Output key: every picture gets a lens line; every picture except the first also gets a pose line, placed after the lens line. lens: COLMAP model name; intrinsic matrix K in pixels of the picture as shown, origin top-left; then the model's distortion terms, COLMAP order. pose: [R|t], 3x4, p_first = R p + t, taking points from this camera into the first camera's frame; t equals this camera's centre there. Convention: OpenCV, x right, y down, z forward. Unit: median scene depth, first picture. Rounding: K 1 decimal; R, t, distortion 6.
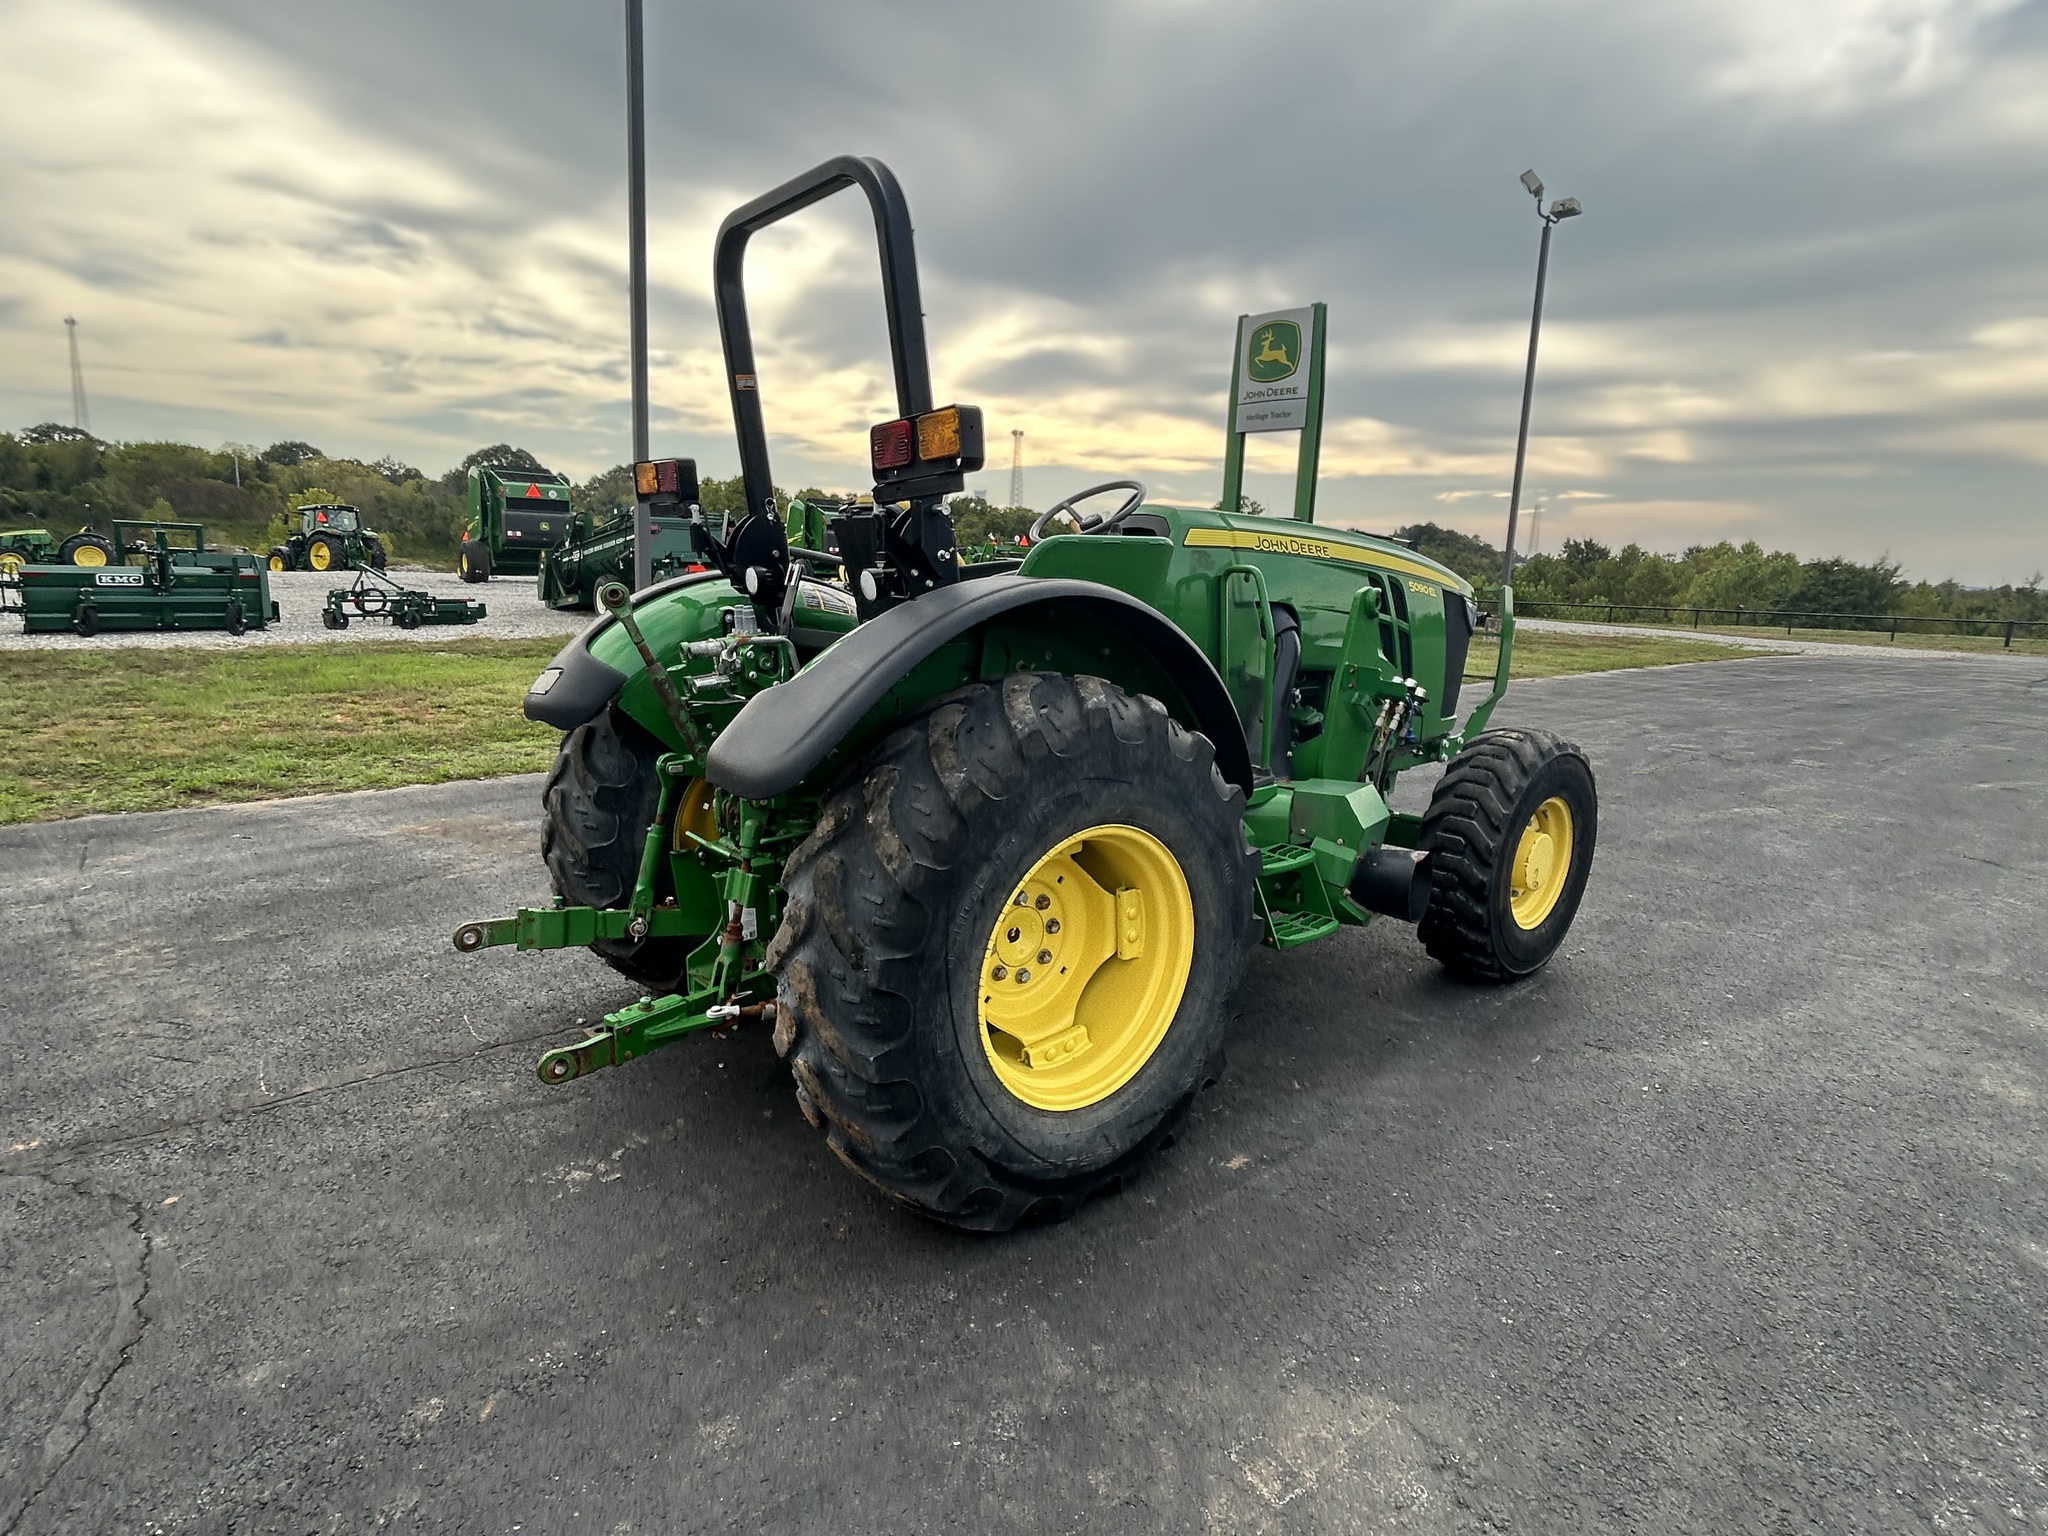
lens RADIAL K [[1099.4, 0, 1031.8], [0, 1099.4, 757.4], [0, 0, 1]] dist [-0.008548, 0.006395]
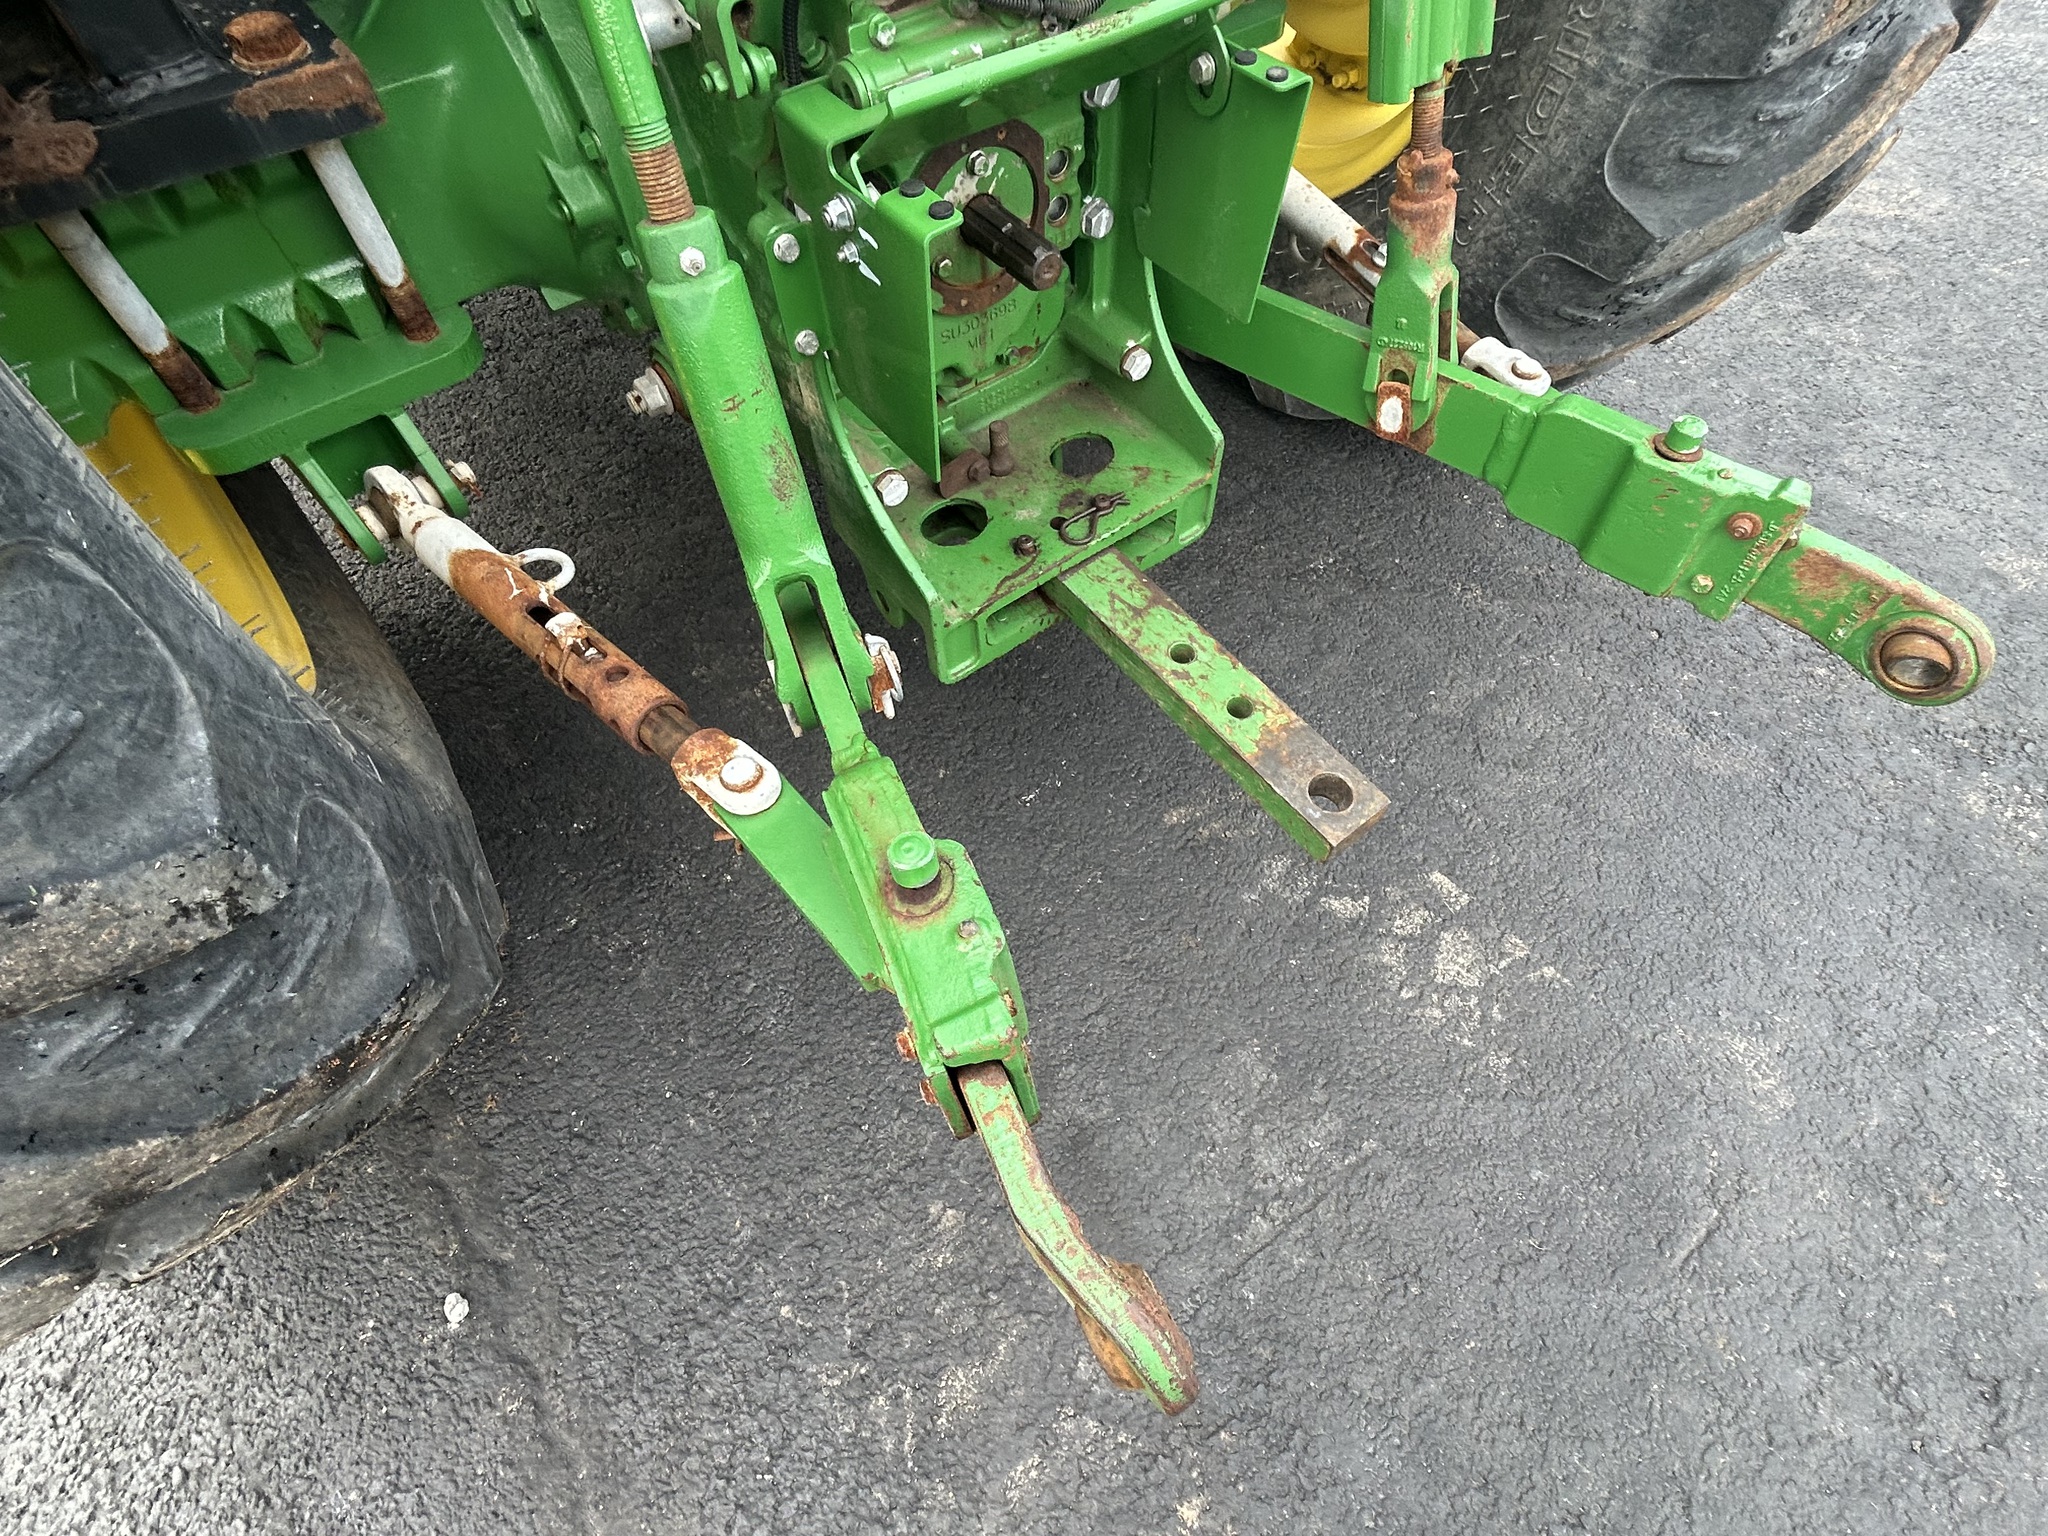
lens RADIAL K [[1099.4, 0, 1036.1], [0, 1099.4, 761.9], [0, 0, 1]] dist [-0.008548, 0.006395]
pose [[0.047873, -0.833368, 0.550641, -0.583689], [0.202734, 0.547906, 0.811602, -0.023165], [-0.978063, 0.072780, 0.195182, 1.066629]]
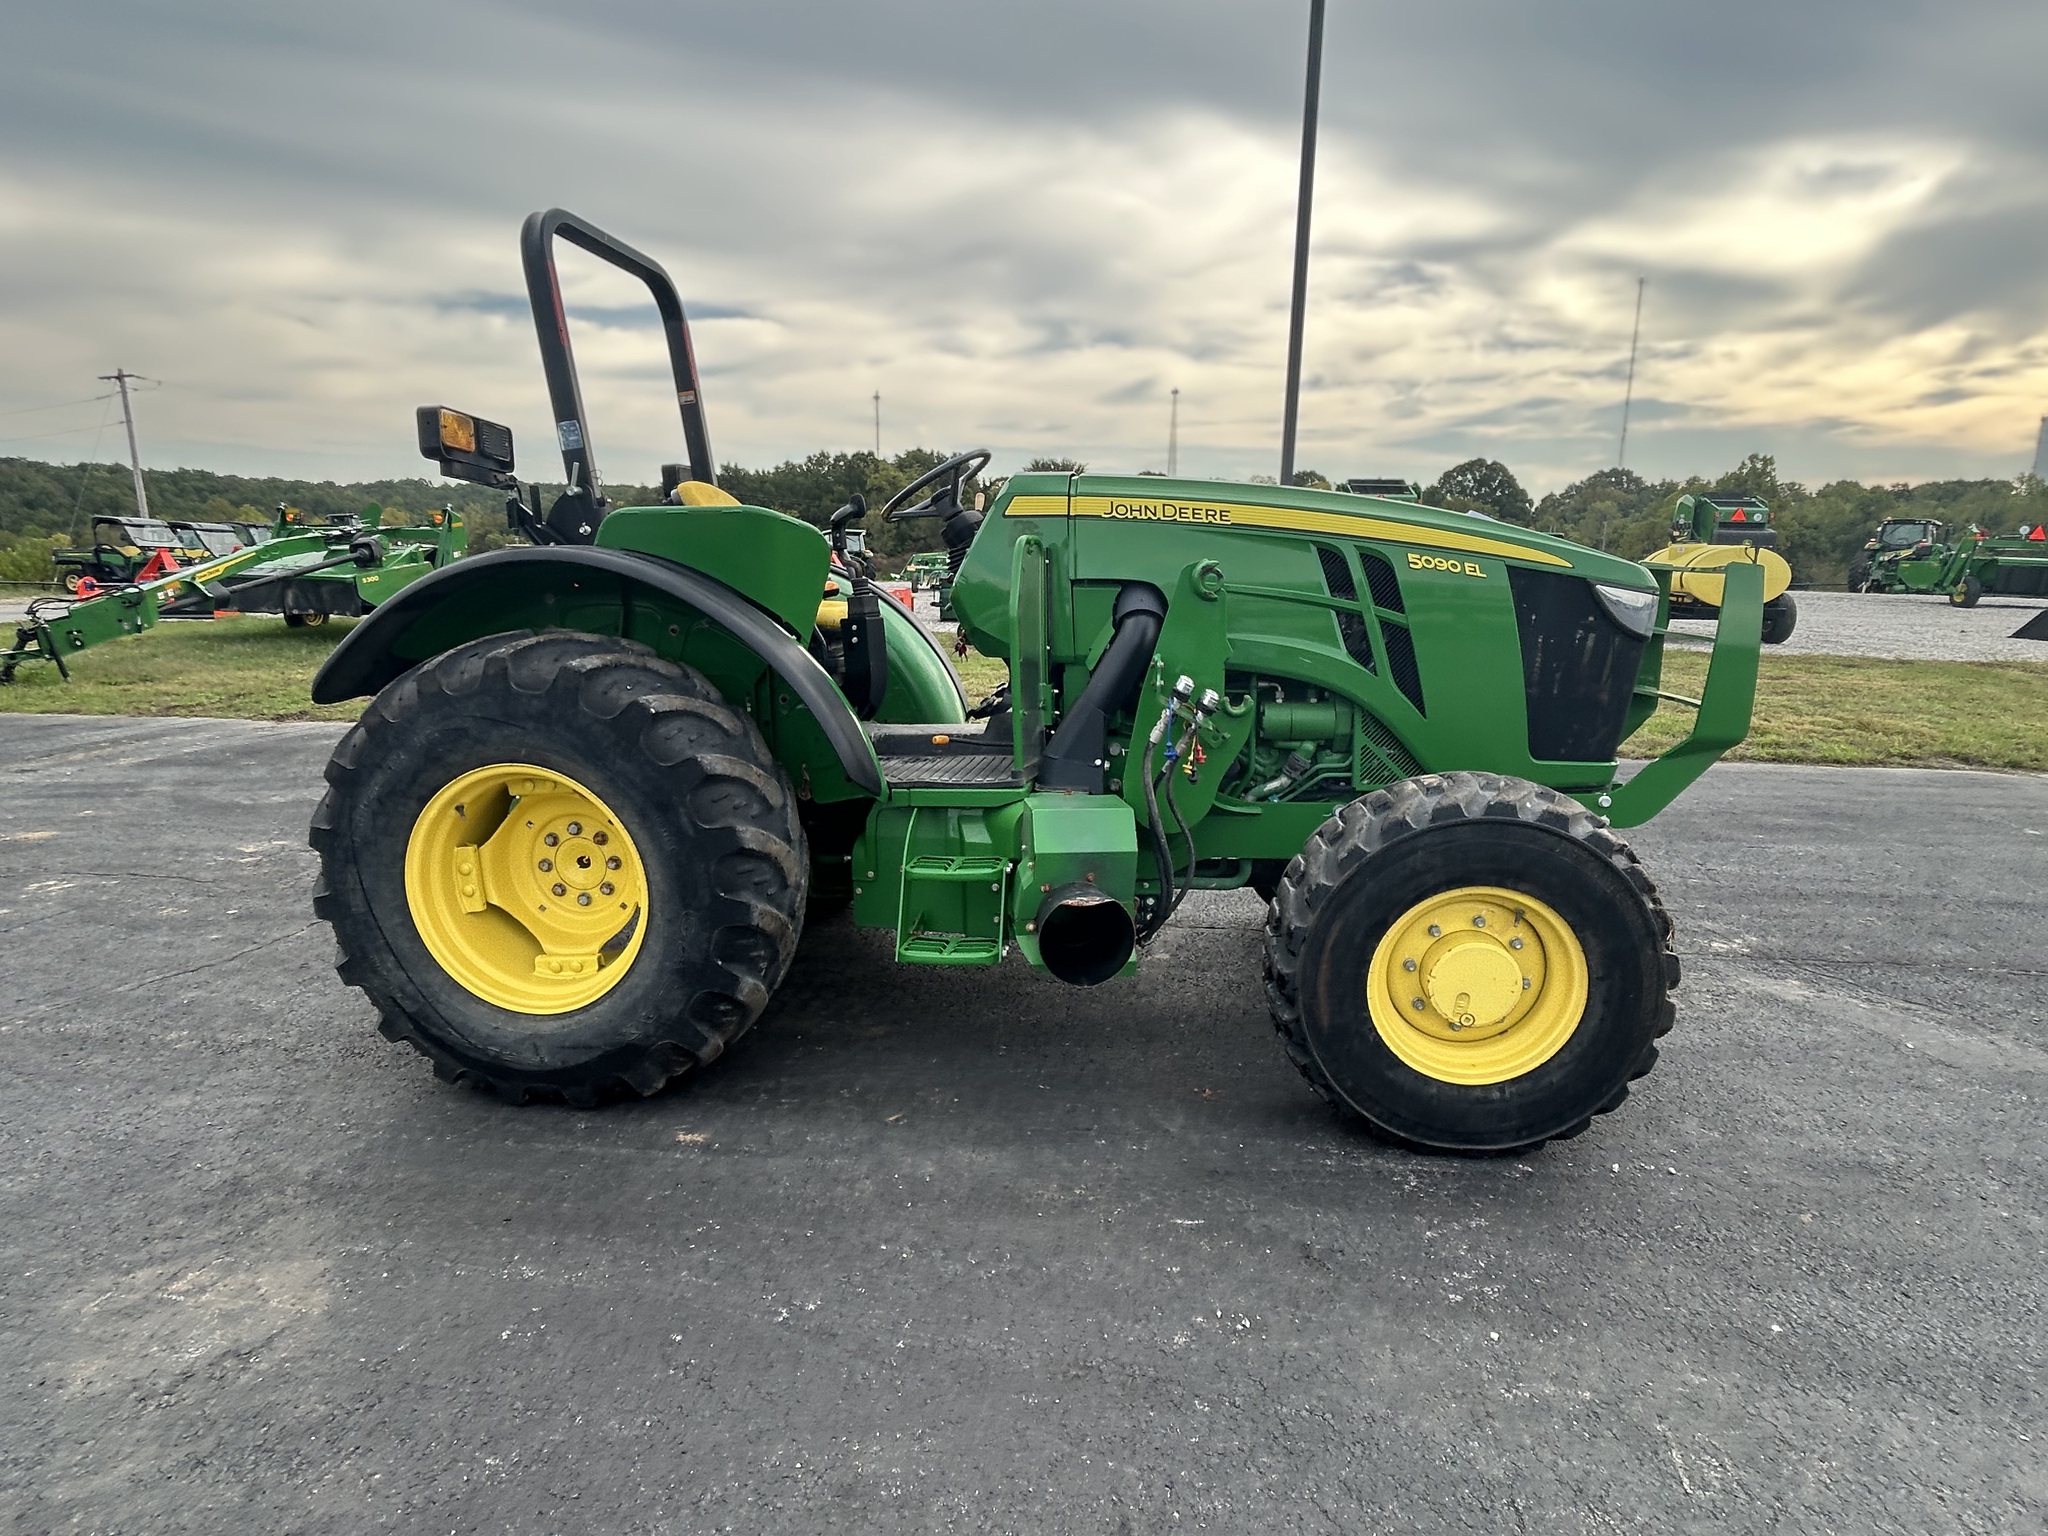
lens RADIAL K [[1099.4, 0, 1032.2], [0, 1099.4, 766.3], [0, 0, 1]] dist [-0.008548, 0.006395]
pose [[0.679492, 0.118124, -0.724111, 1.125732], [-0.119401, 0.991601, 0.049716, -0.049729], [0.723902, 0.052678, 0.687889, 0.553743]]
